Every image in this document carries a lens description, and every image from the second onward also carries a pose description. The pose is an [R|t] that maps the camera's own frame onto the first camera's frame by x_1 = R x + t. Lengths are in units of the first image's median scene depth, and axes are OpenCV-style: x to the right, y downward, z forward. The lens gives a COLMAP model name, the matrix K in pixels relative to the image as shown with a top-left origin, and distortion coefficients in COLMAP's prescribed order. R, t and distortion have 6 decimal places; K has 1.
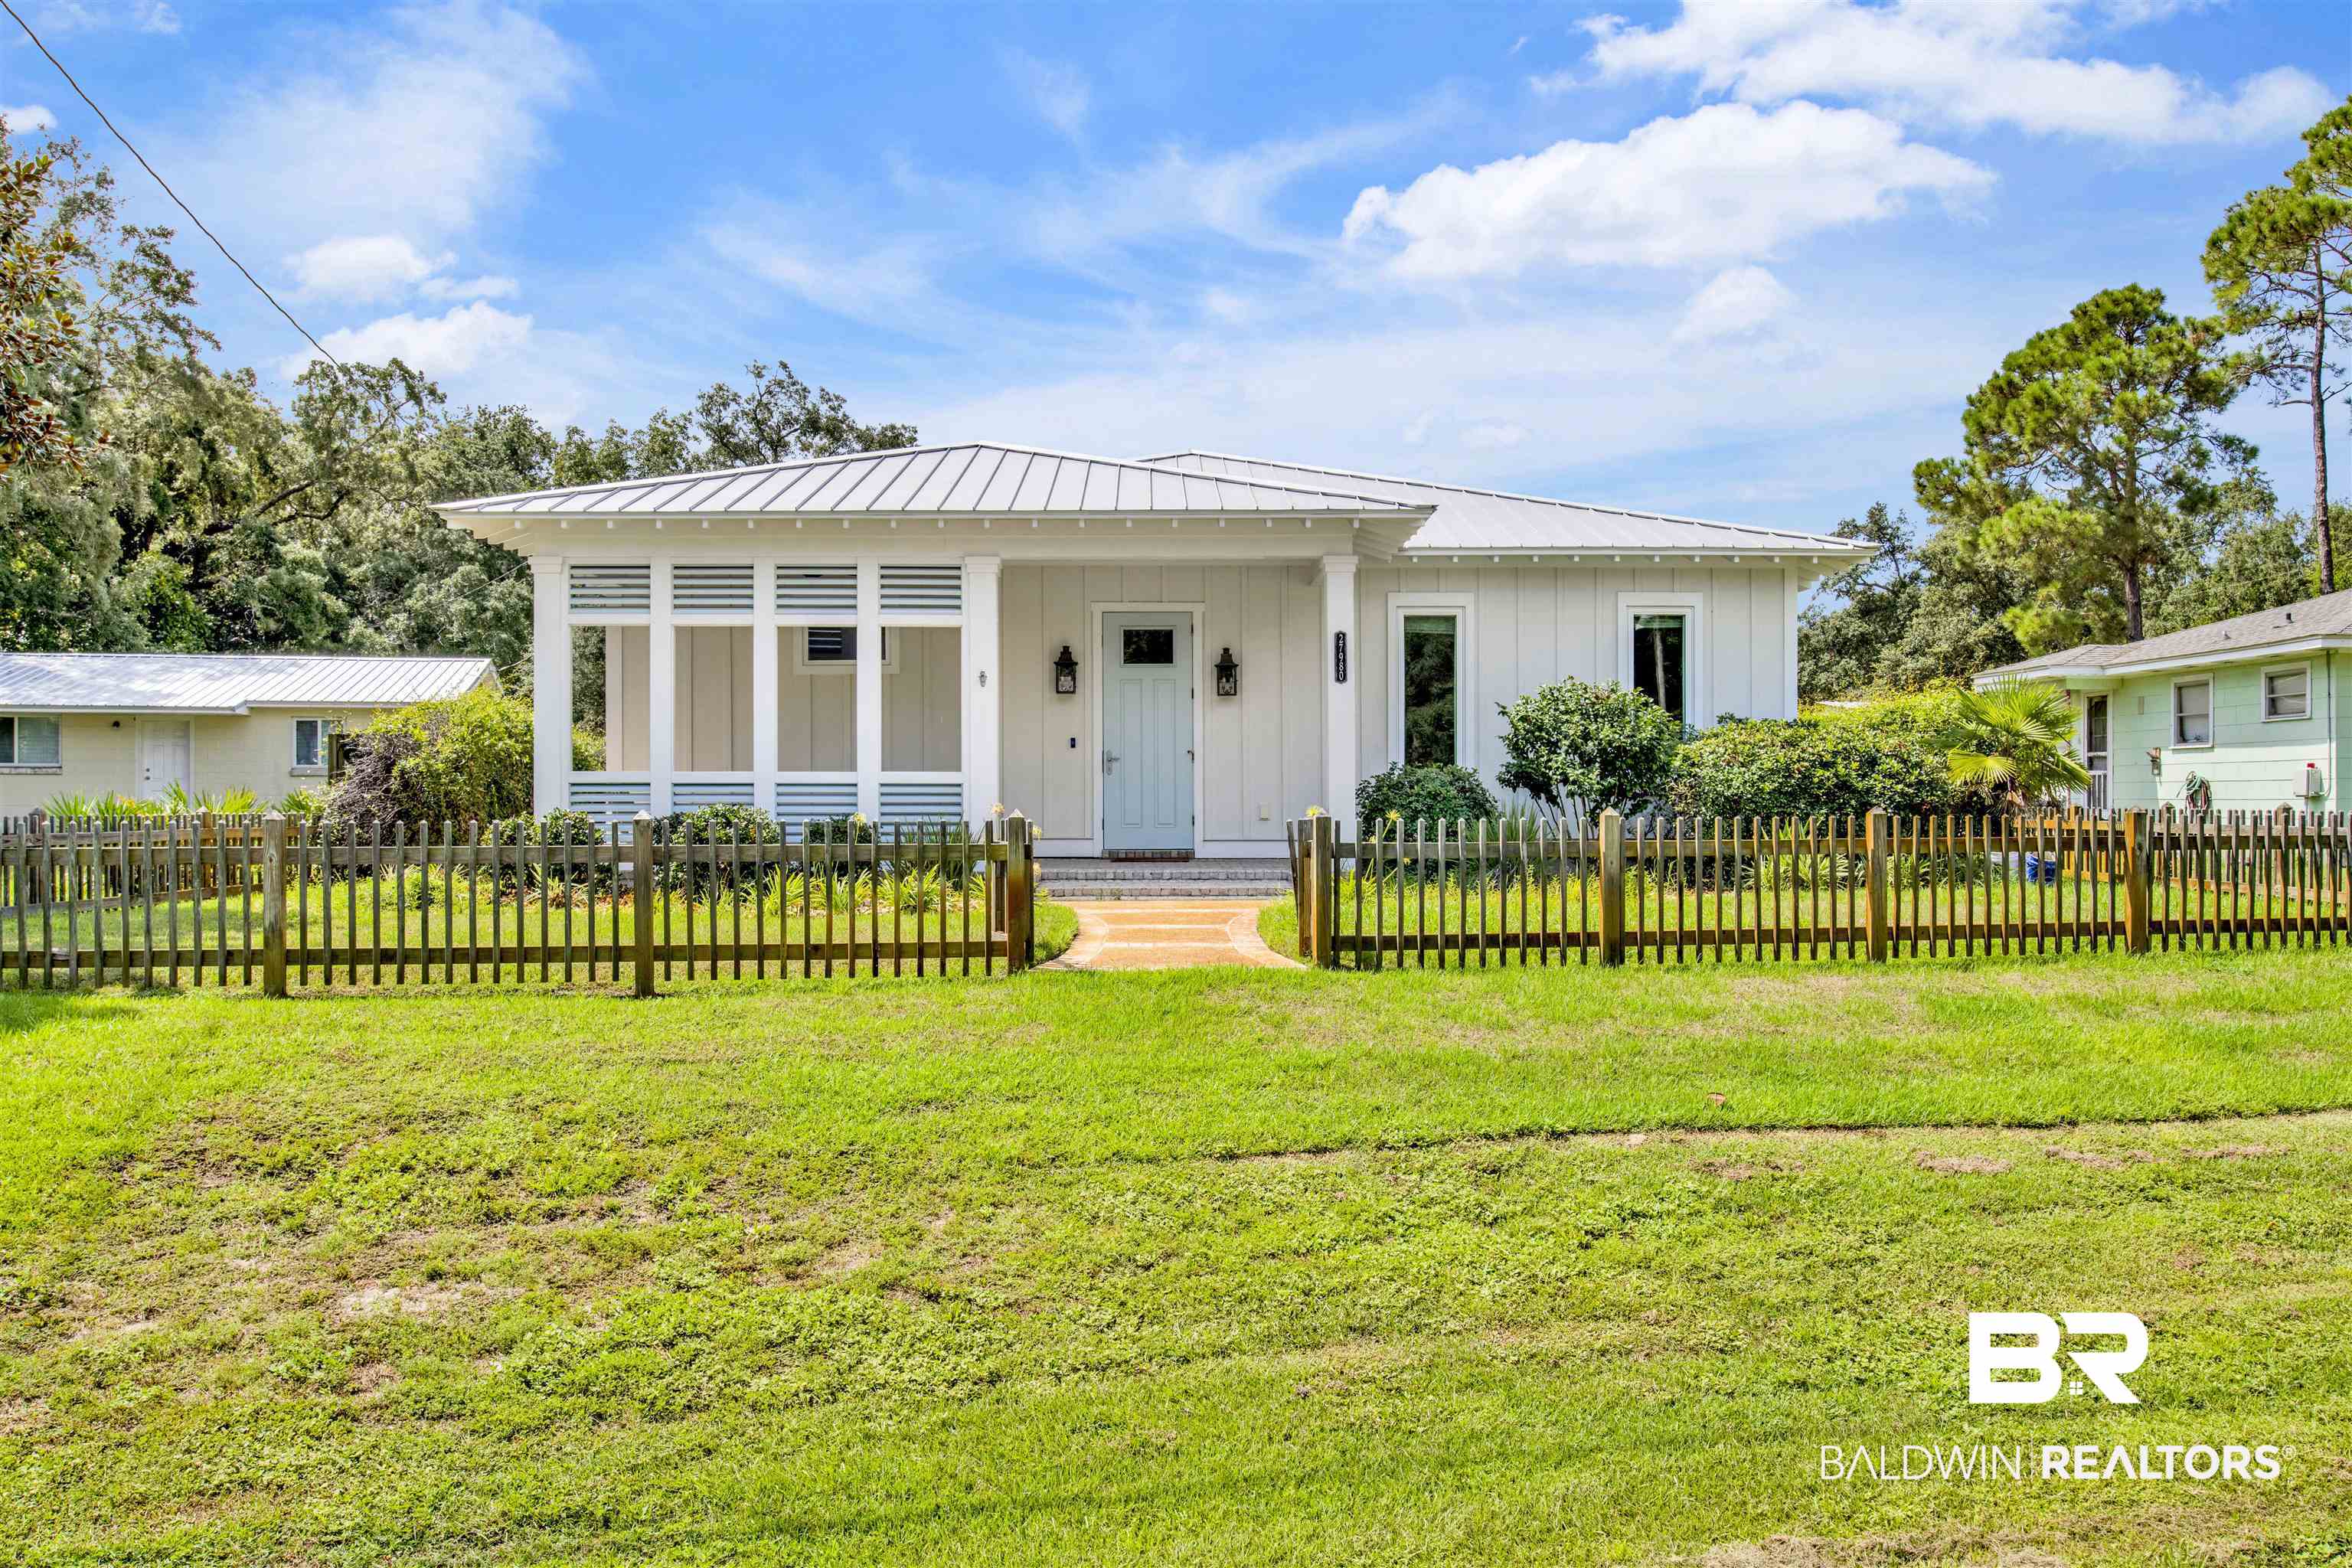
lens RADIAL K [[1920.1, 0, 1176.8], [0, 1920.1, 785.9], [0, 0, 1]] dist [-0.030606, -0.002651]
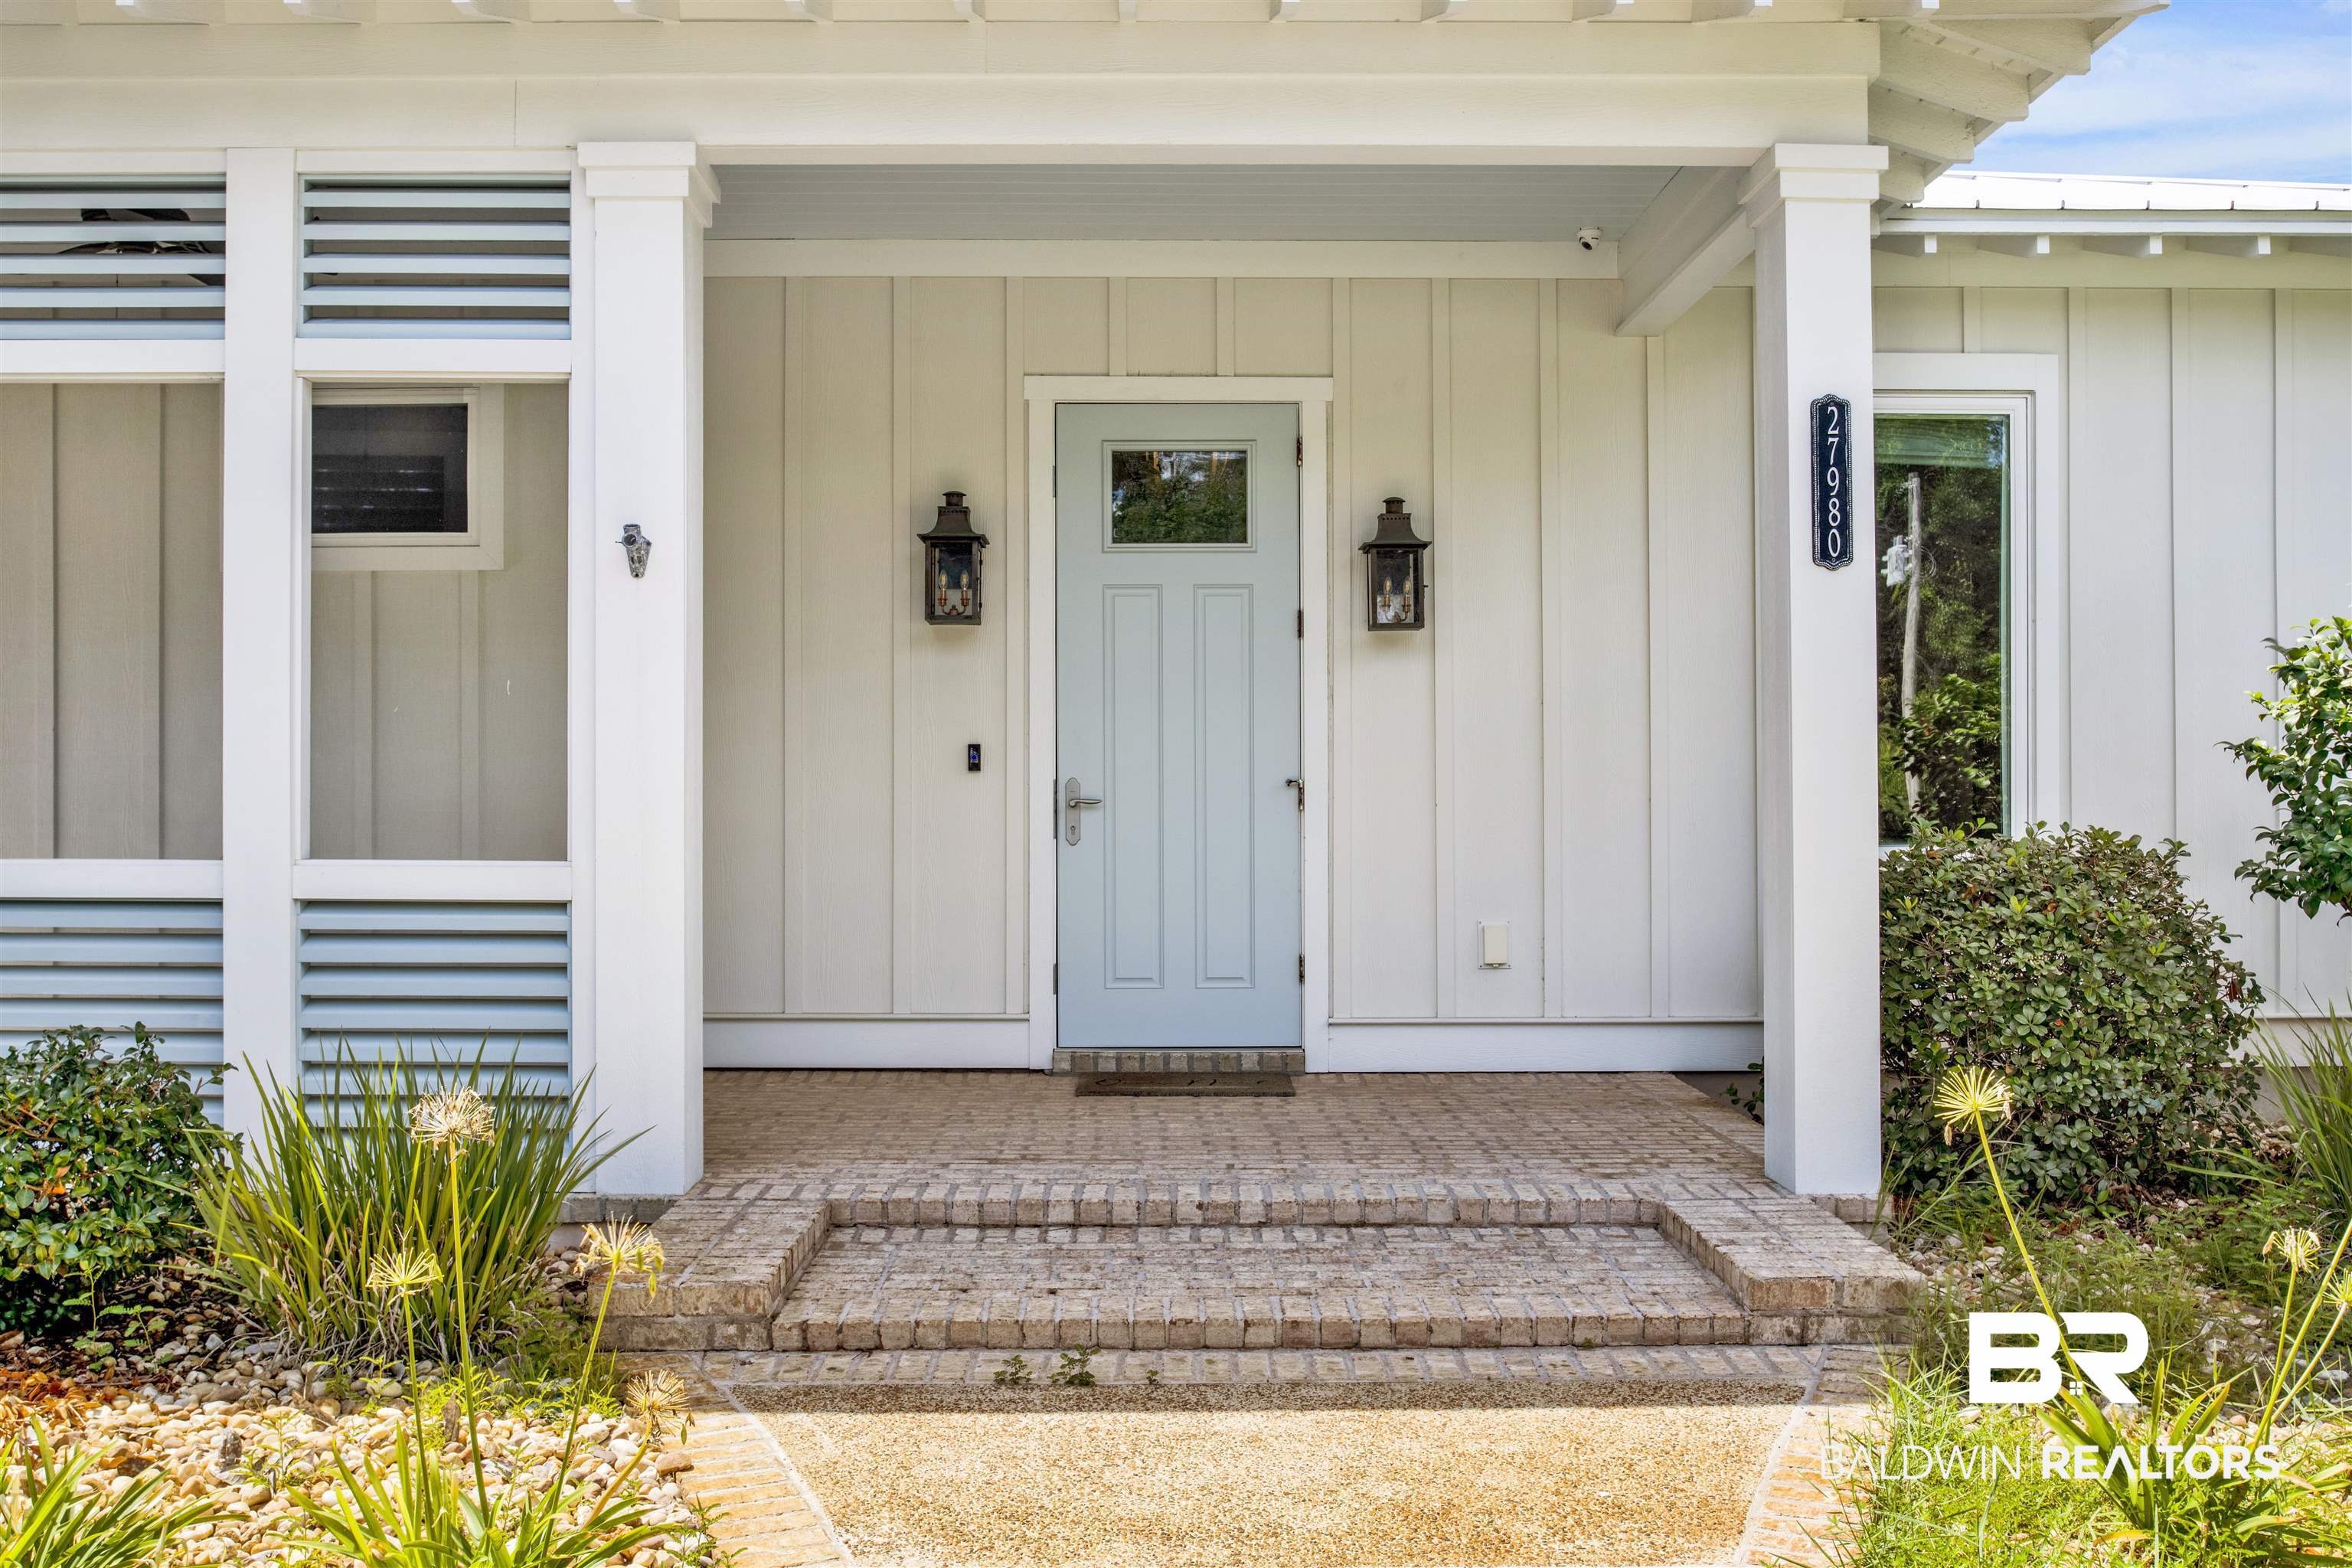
lens RADIAL K [[2134.5, 0, 1163.9], [0, 2134.5, 793.8], [0, 0, 1]] dist [-0.026881, 0.000000]
pose [[0.999971, 0.001686, -0.007424, -0.014719], [-0.001653, 0.999989, 0.004489, -0.017376], [0.007432, -0.004477, 0.999962, 0.592512]]
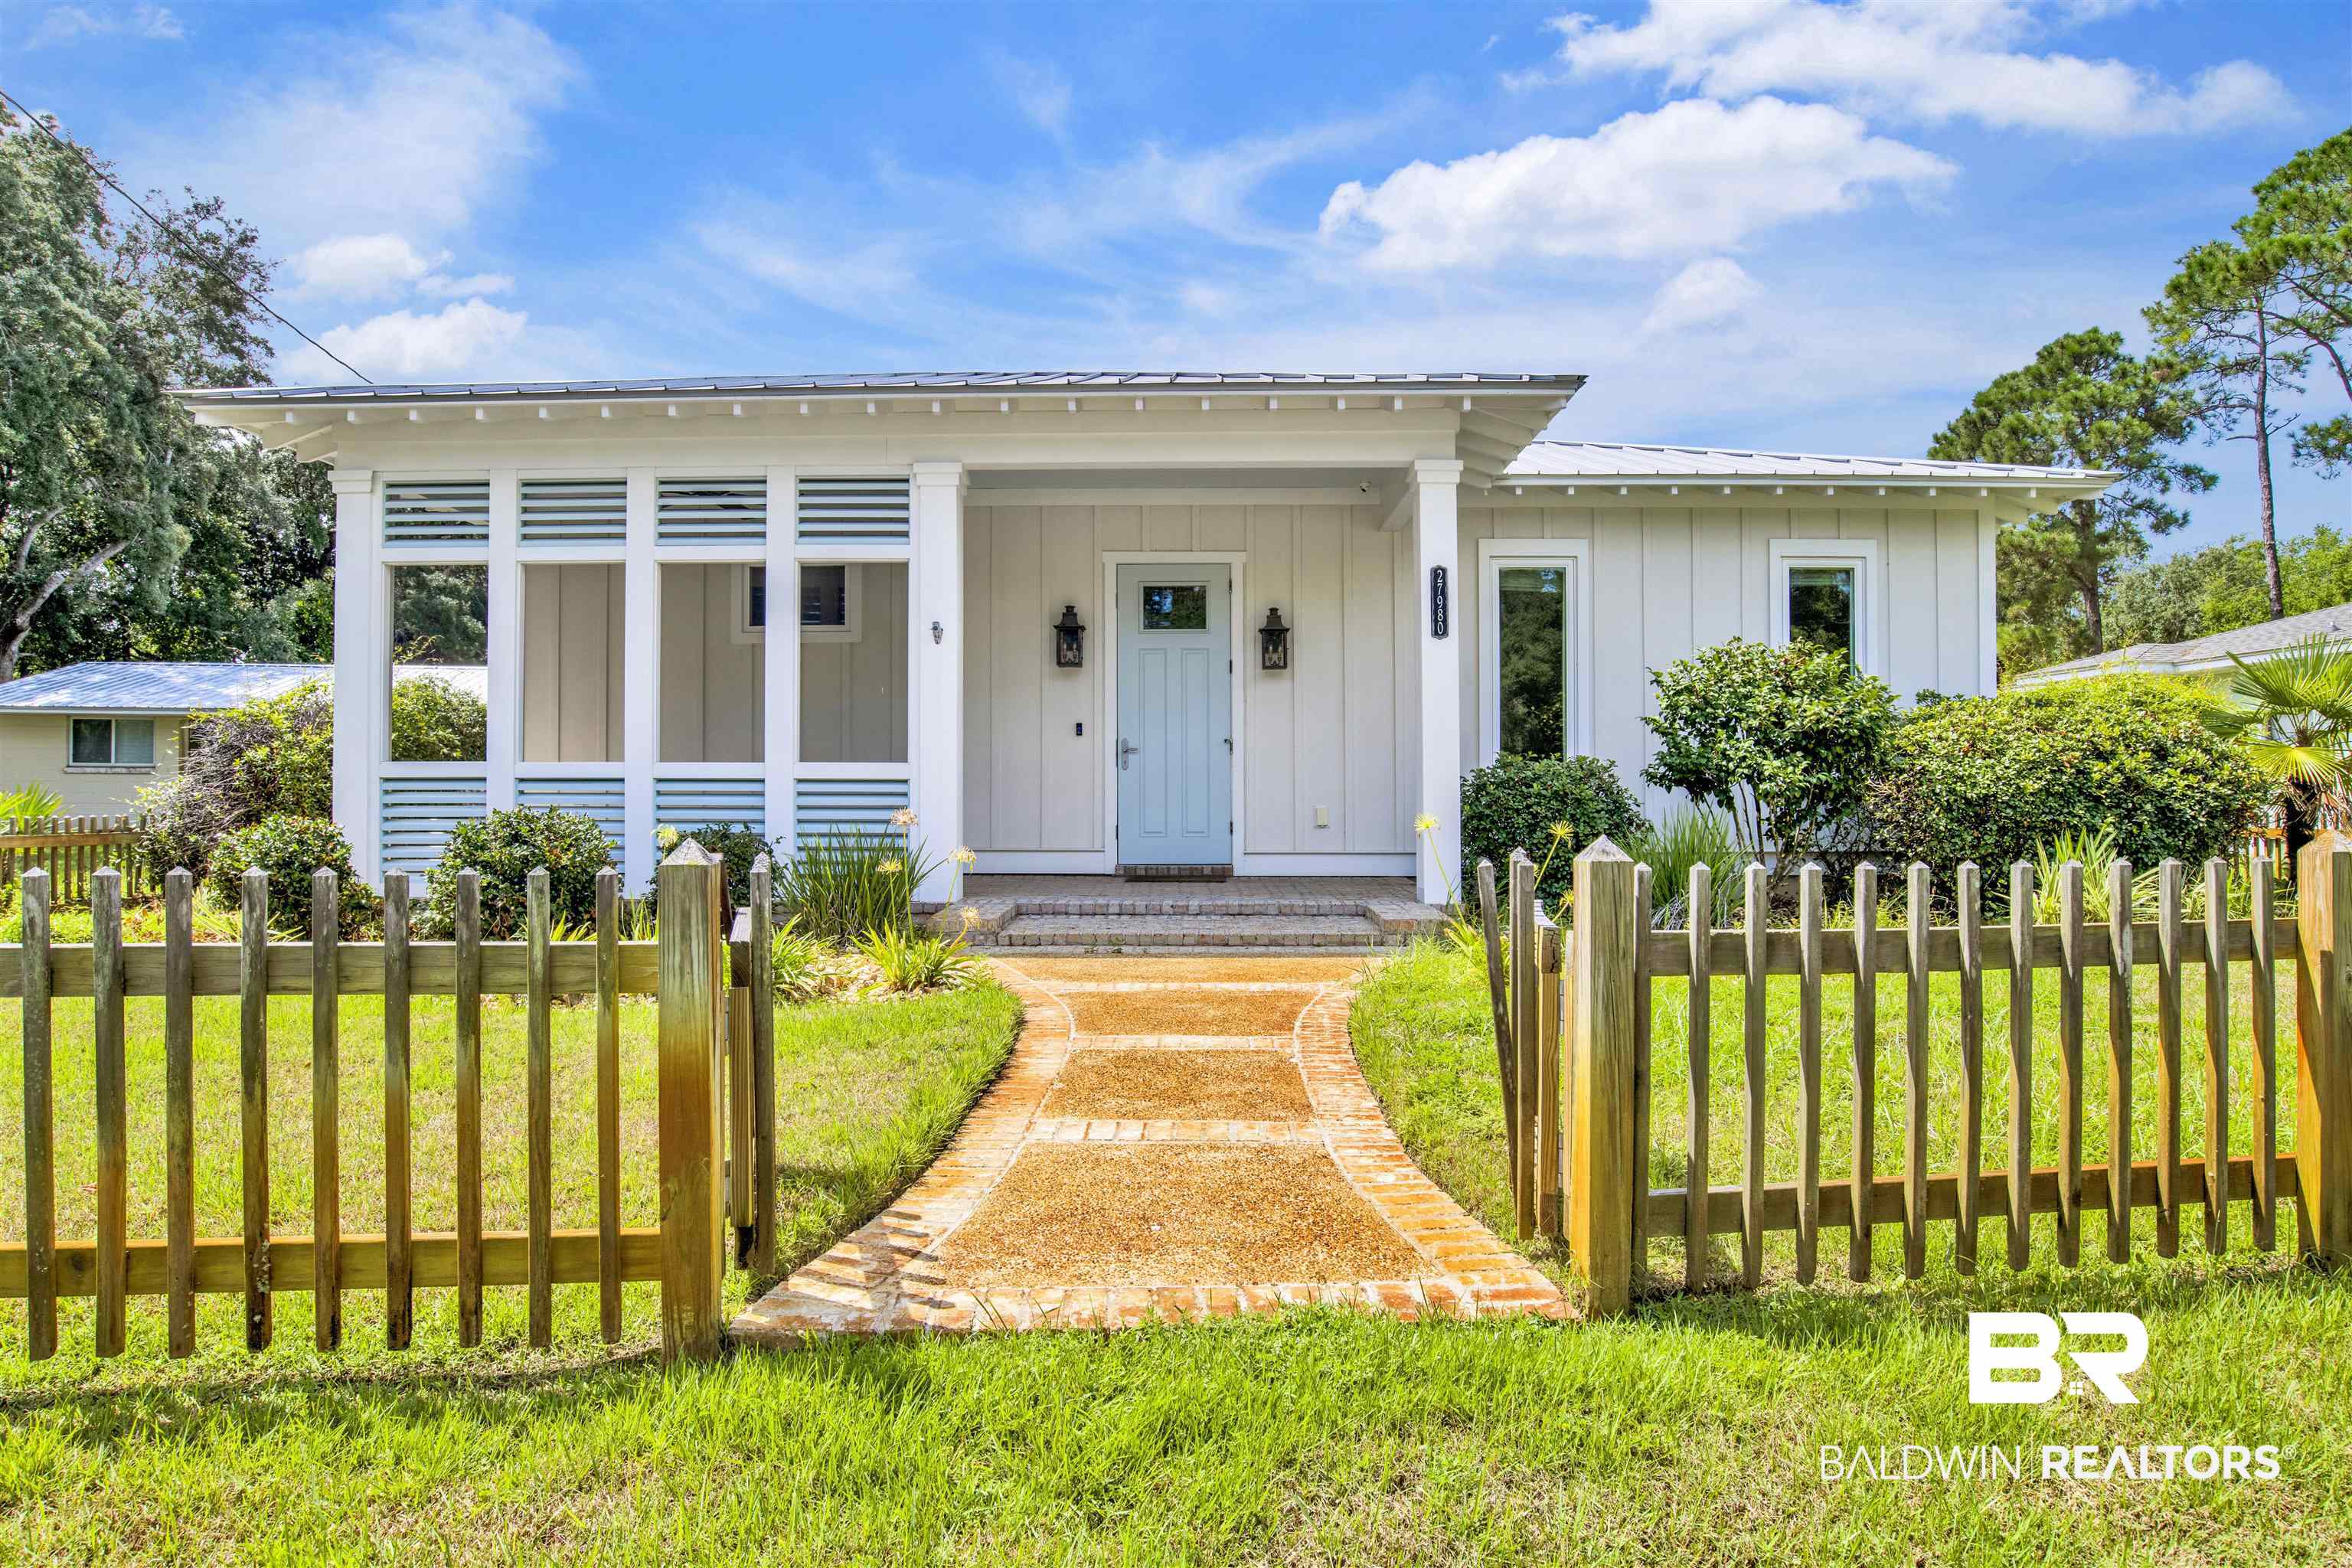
lens RADIAL K [[1396.6, 0, 1173.7], [0, 1396.6, 792.0], [0, 0, 1]] dist [-0.049738, 0.010717]
pose [[0.999477, 0.001693, -0.032301, 0.003464], [-0.001616, 0.999996, 0.002413, 0.002043], [0.032305, -0.002359, 0.999475, 0.427589]]
